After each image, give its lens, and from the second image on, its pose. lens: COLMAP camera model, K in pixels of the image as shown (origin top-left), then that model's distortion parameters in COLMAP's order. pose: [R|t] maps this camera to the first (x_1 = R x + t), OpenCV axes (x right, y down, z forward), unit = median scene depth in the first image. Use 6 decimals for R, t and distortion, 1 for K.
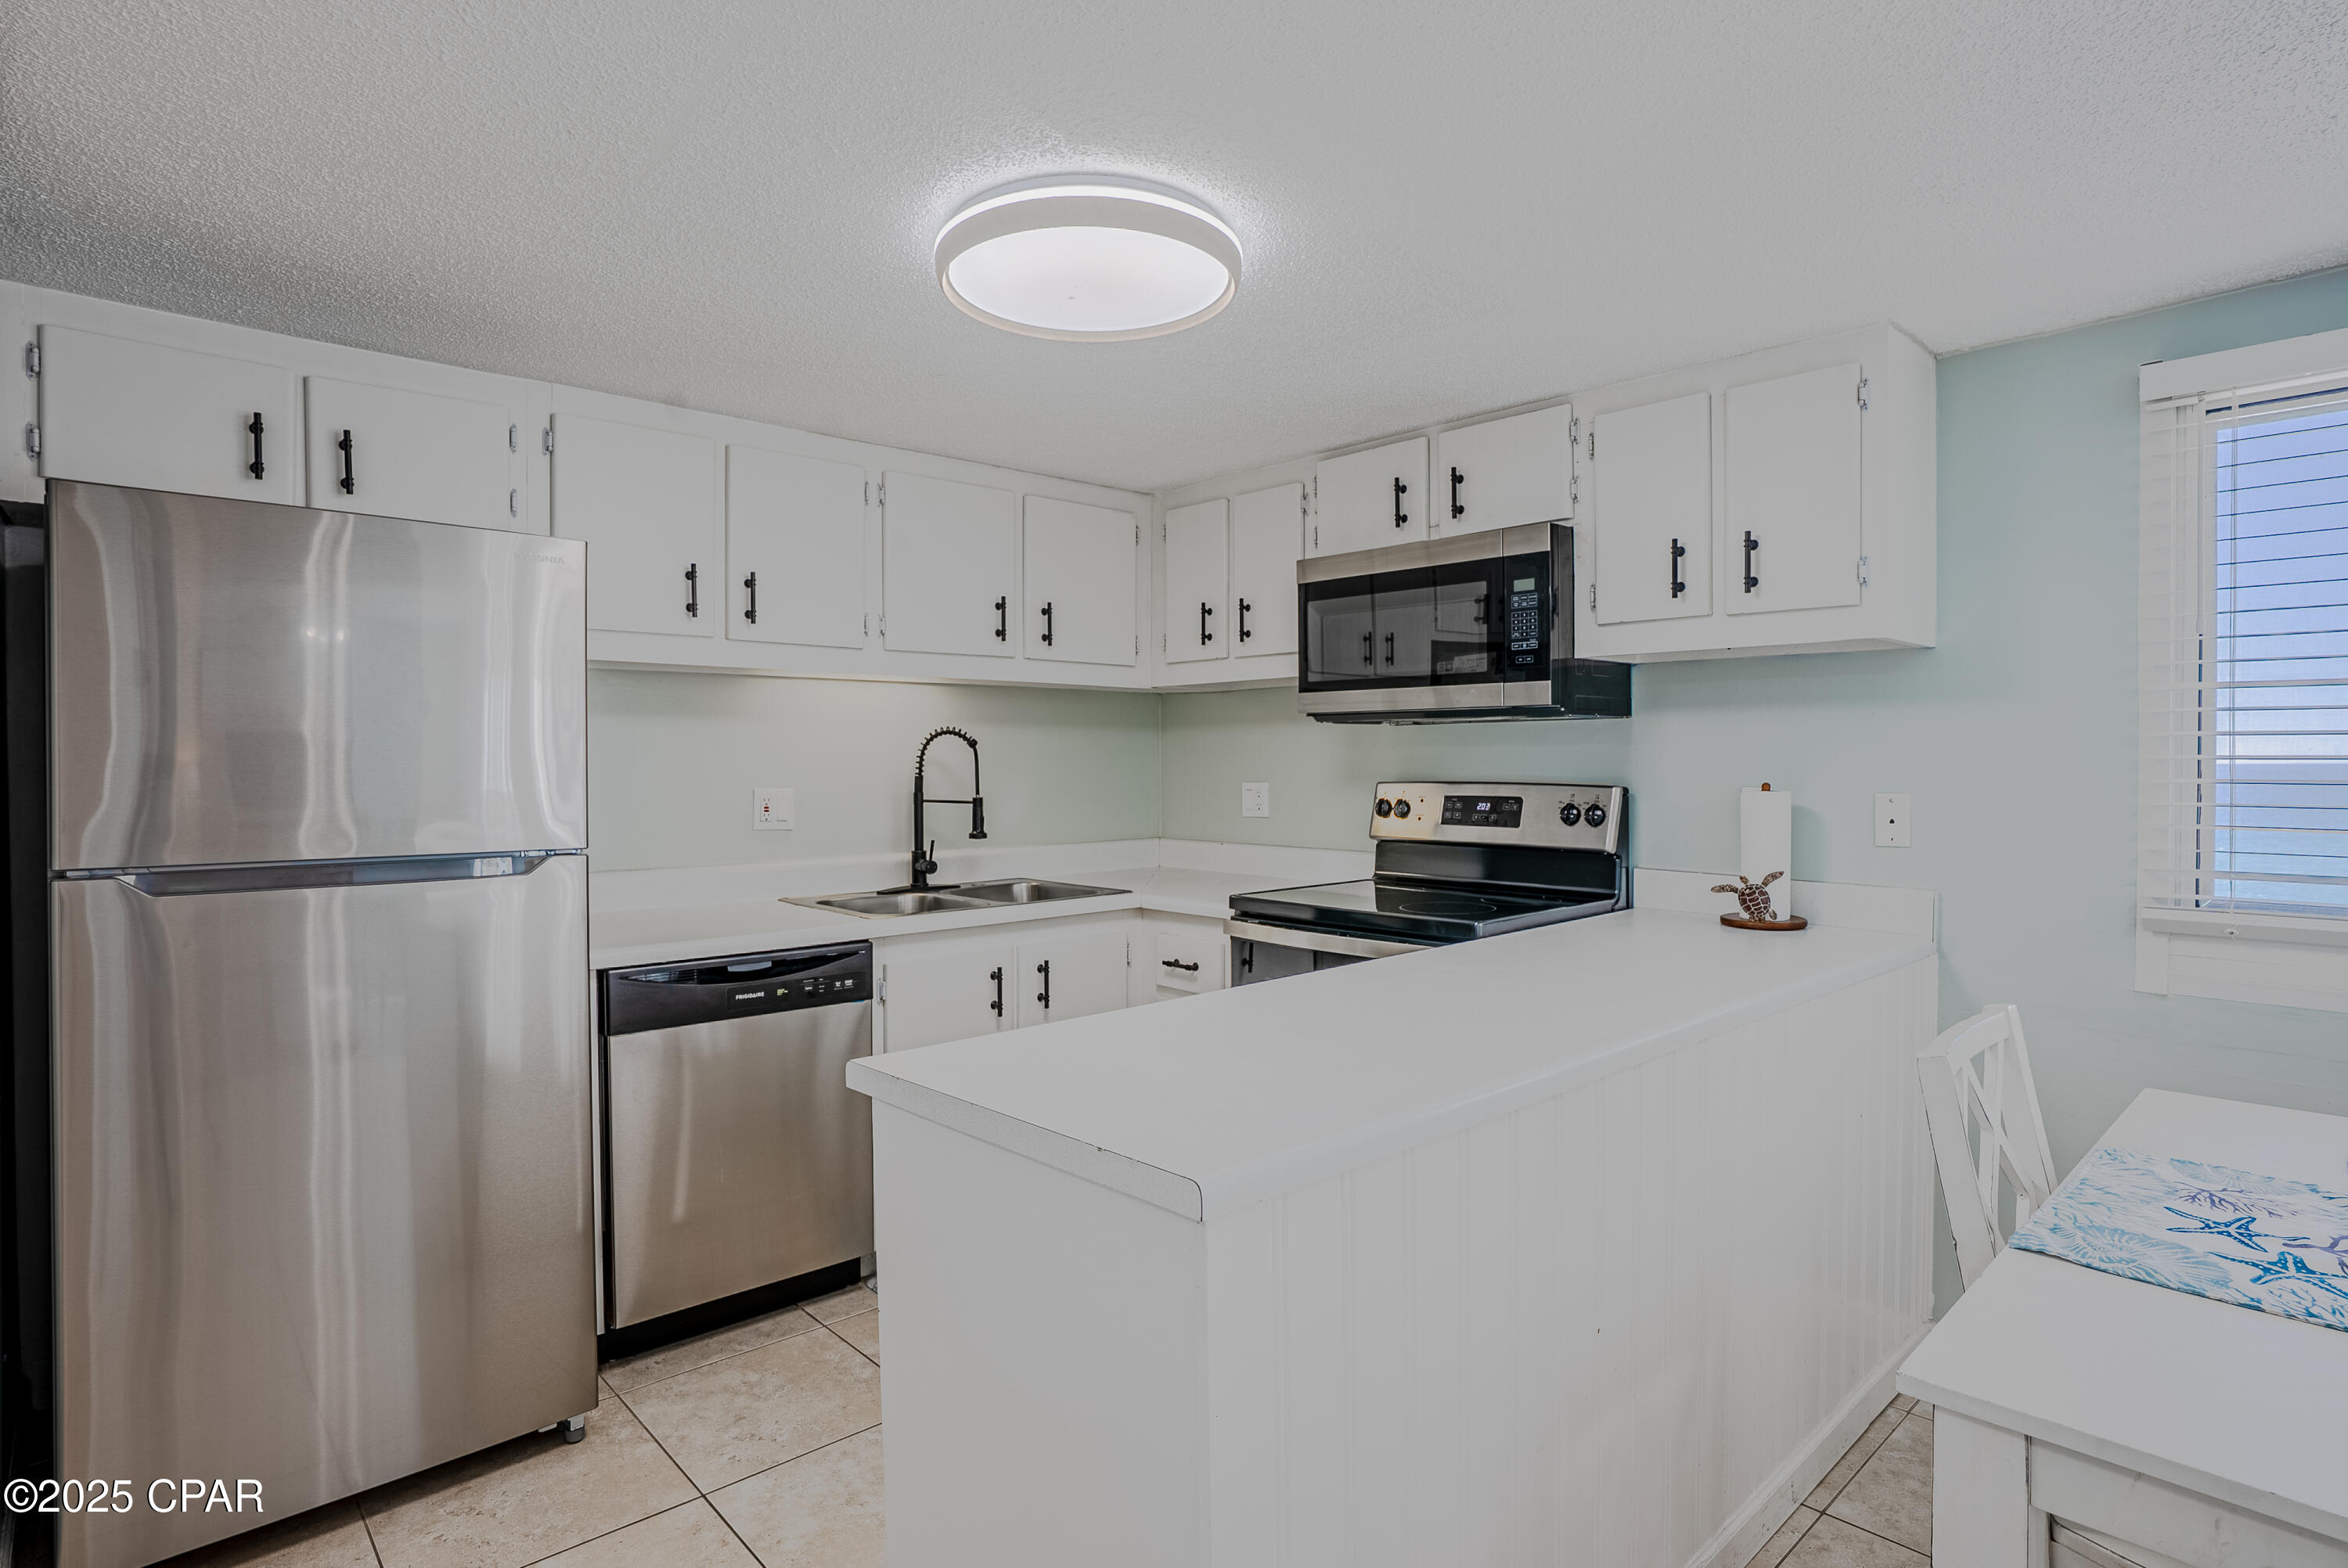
lens RADIAL K [[1214.3, 0, 1187.2], [0, 1214.3, 773.1], [0, 0, 1]] dist [-0.035331, 0.011137]
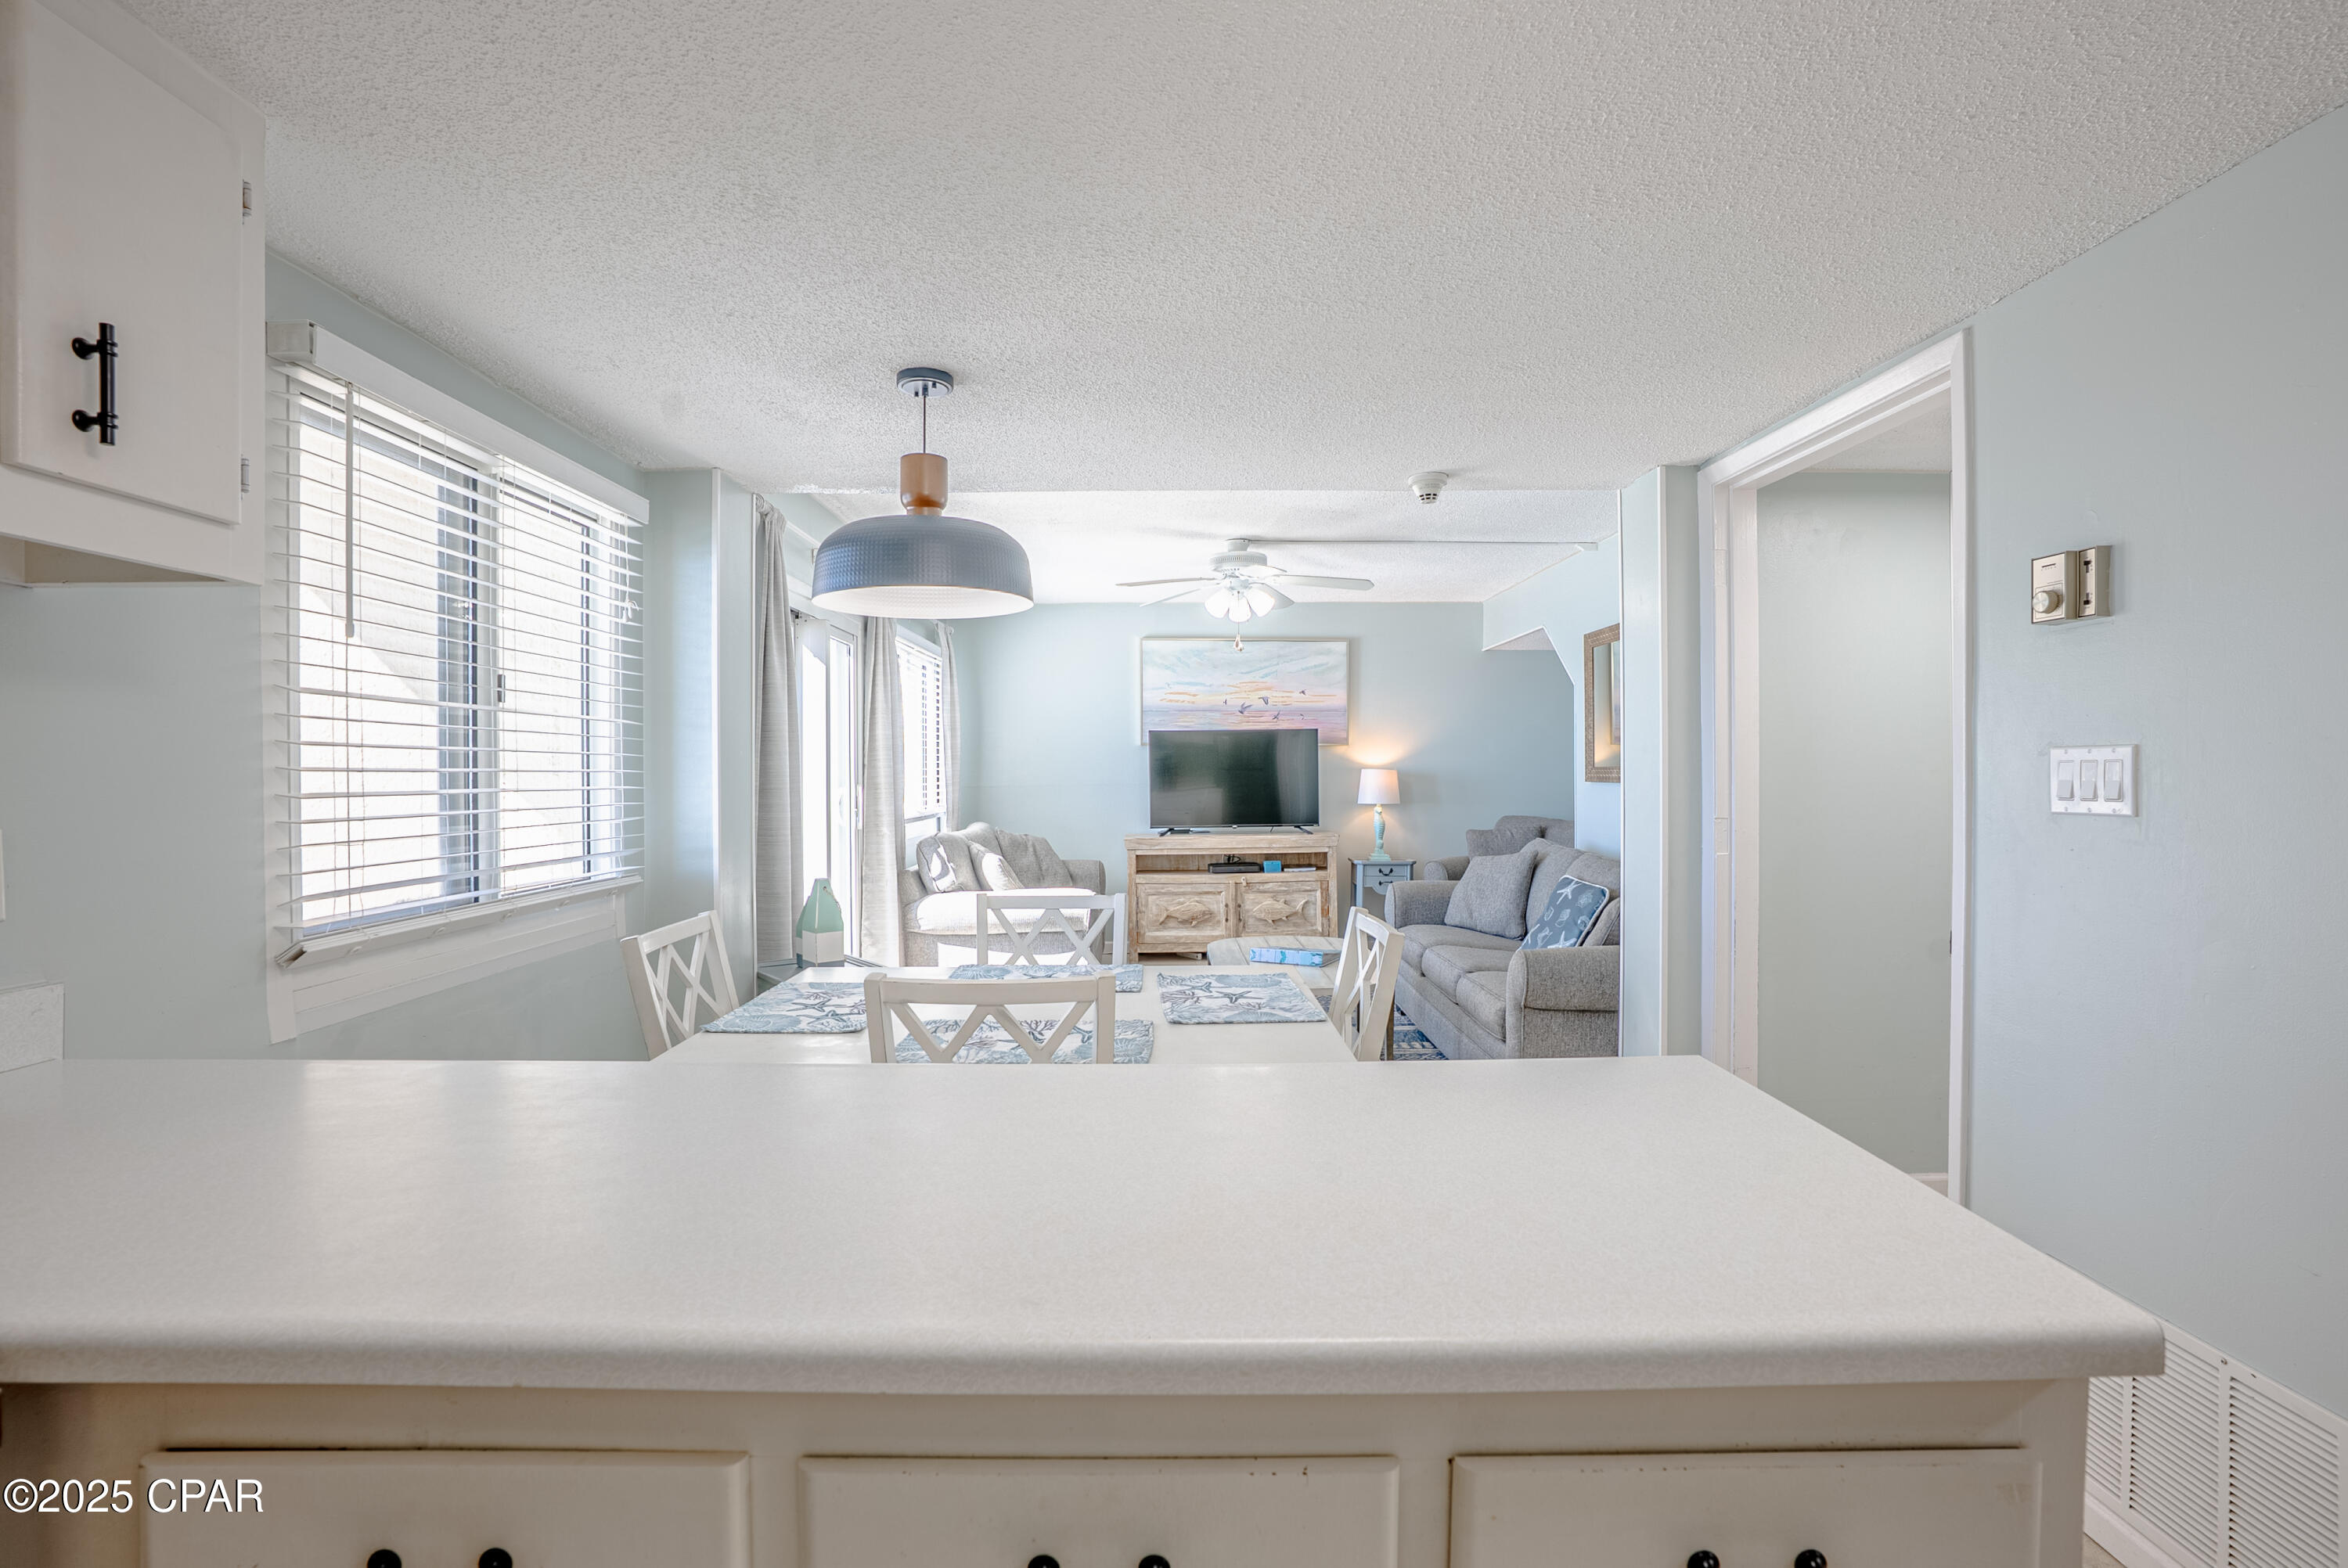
lens RADIAL K [[1096.7, 0, 1193.5], [0, 1096.7, 778.7], [0, 0, 1]] dist [-0.068258, 0.024217]
pose [[-0.748852, 0.002520, 0.662733, -0.141417], [0.015243, 0.999794, 0.013422, -0.004815], [-0.662562, 0.020153, -0.748736, 0.818518]]
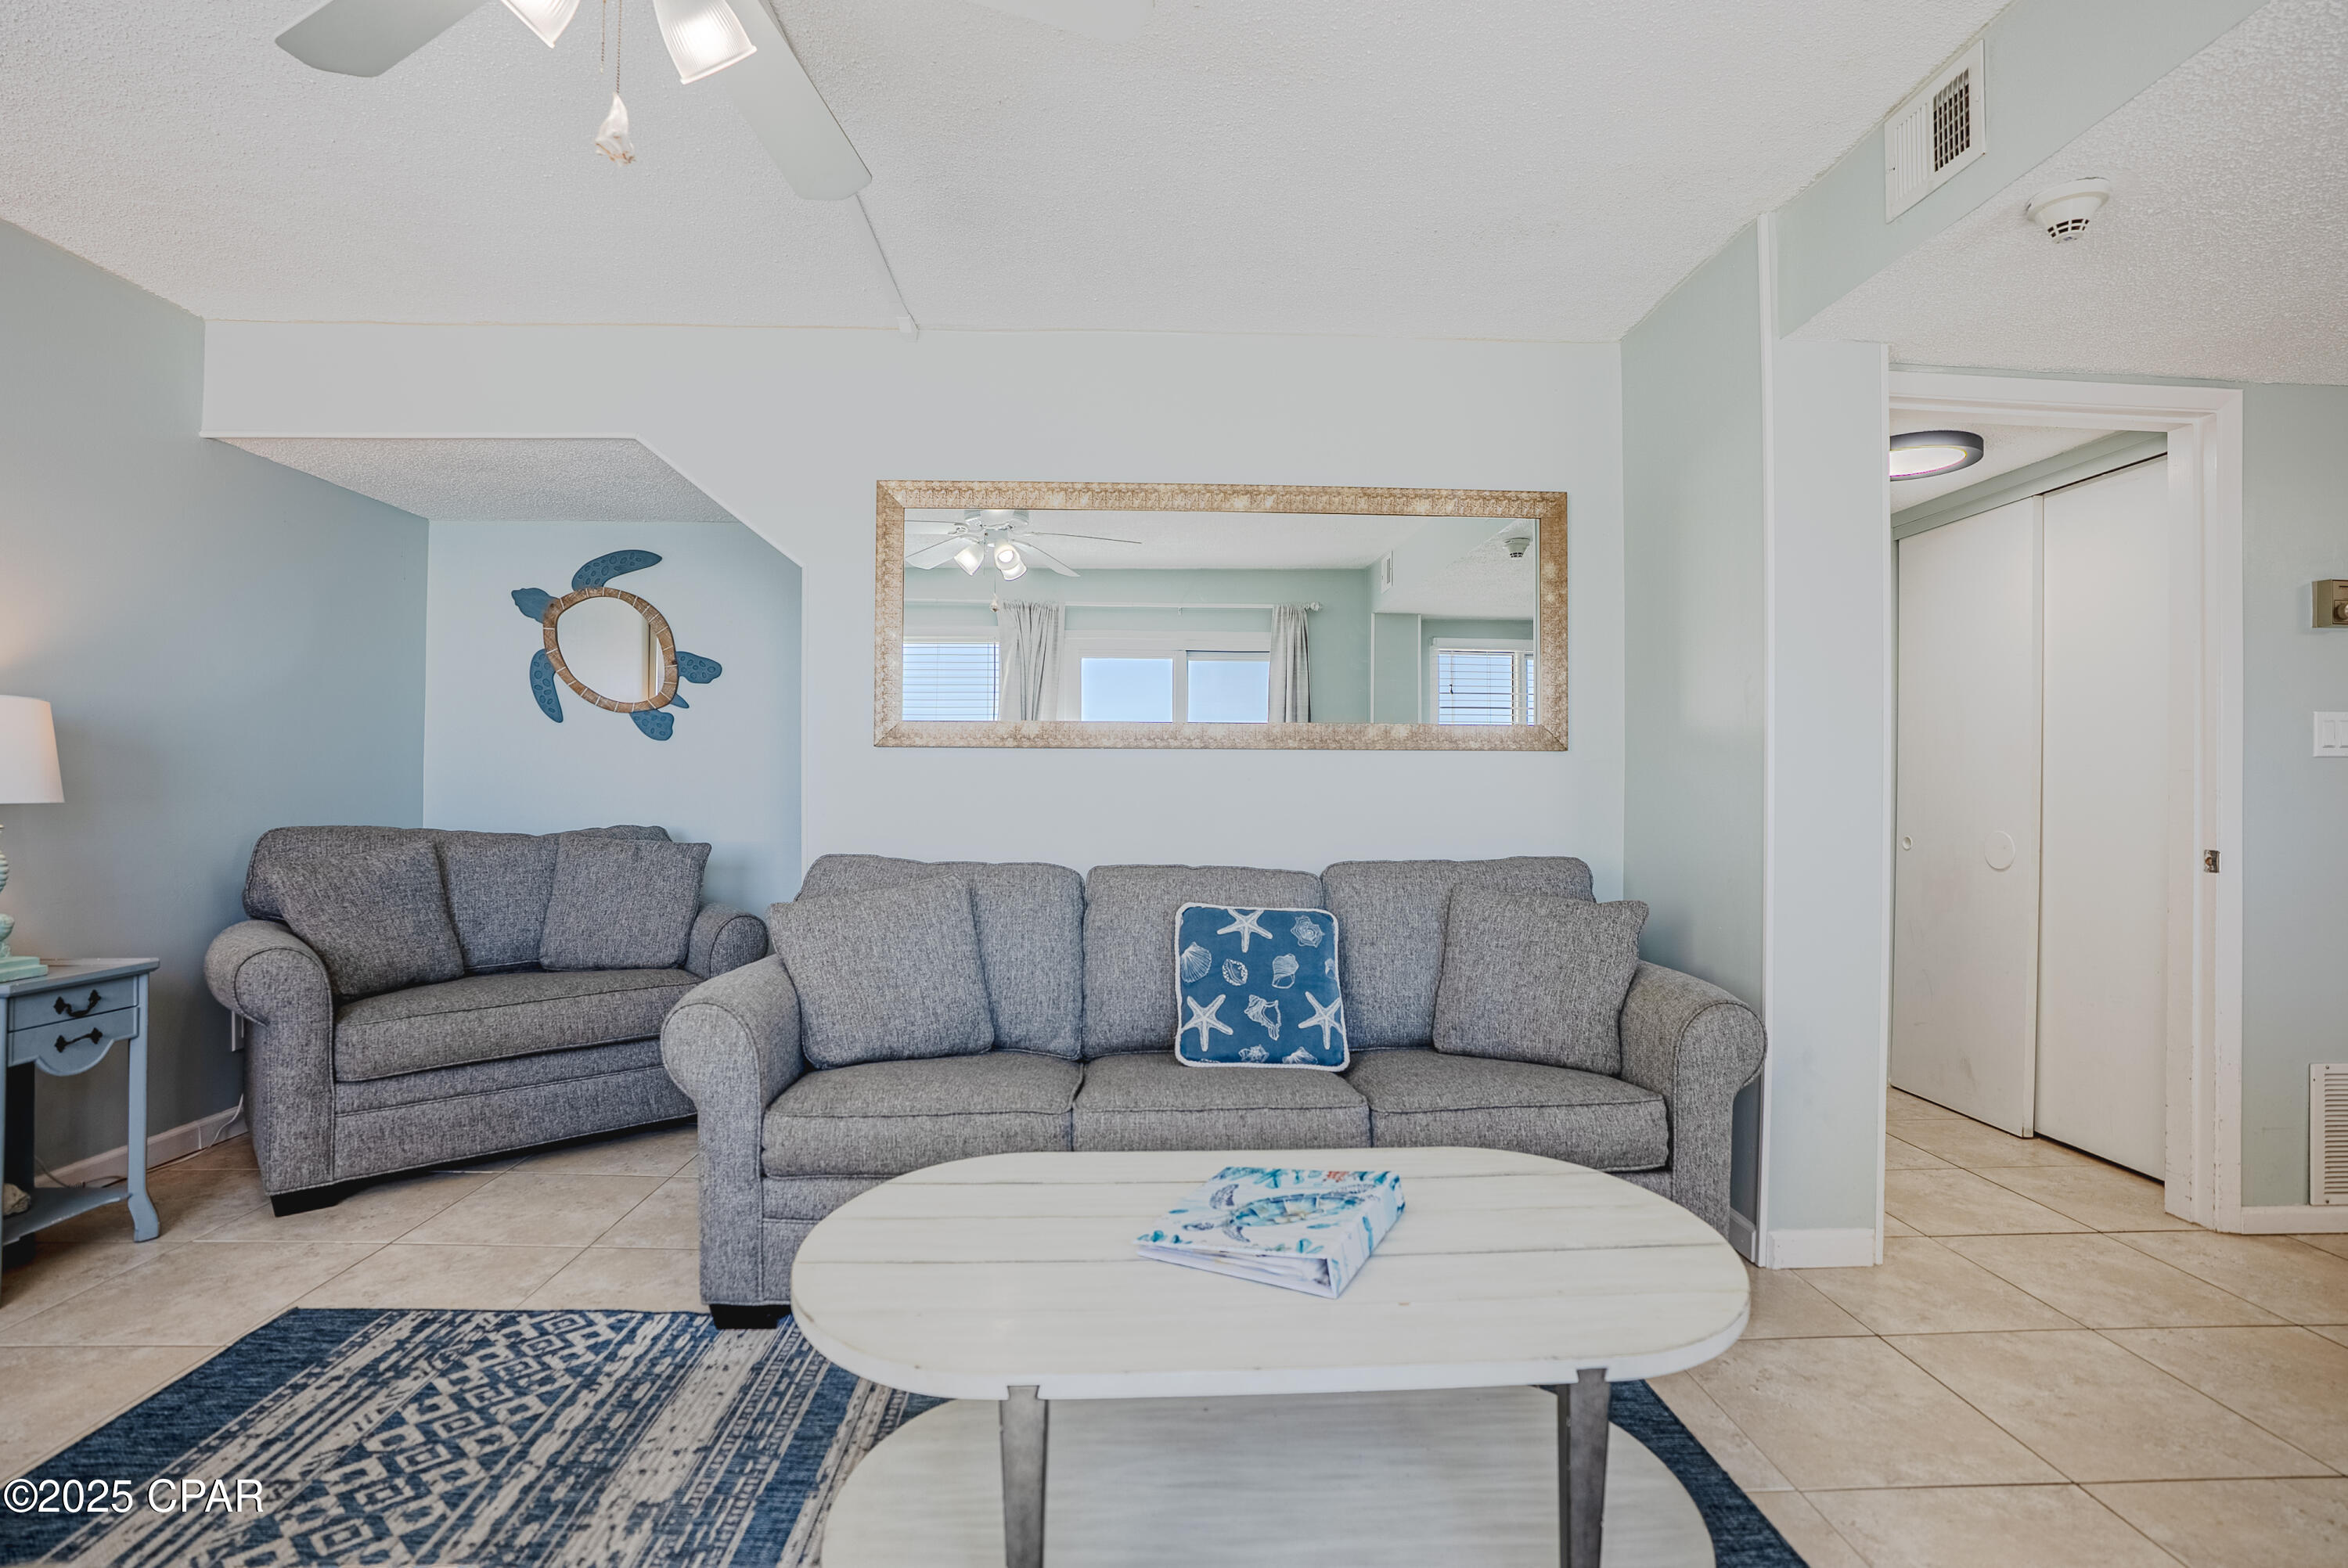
lens RADIAL K [[1096.7, 0, 1190.2], [0, 1096.7, 777.4], [0, 0, 1]] dist [-0.068258, 0.024217]
pose [[-0.645819, -0.004341, -0.763478, 1.113289], [-0.011707, 0.999923, 0.004218, 0.054336], [0.763400, 0.011662, -0.645820, -0.083194]]
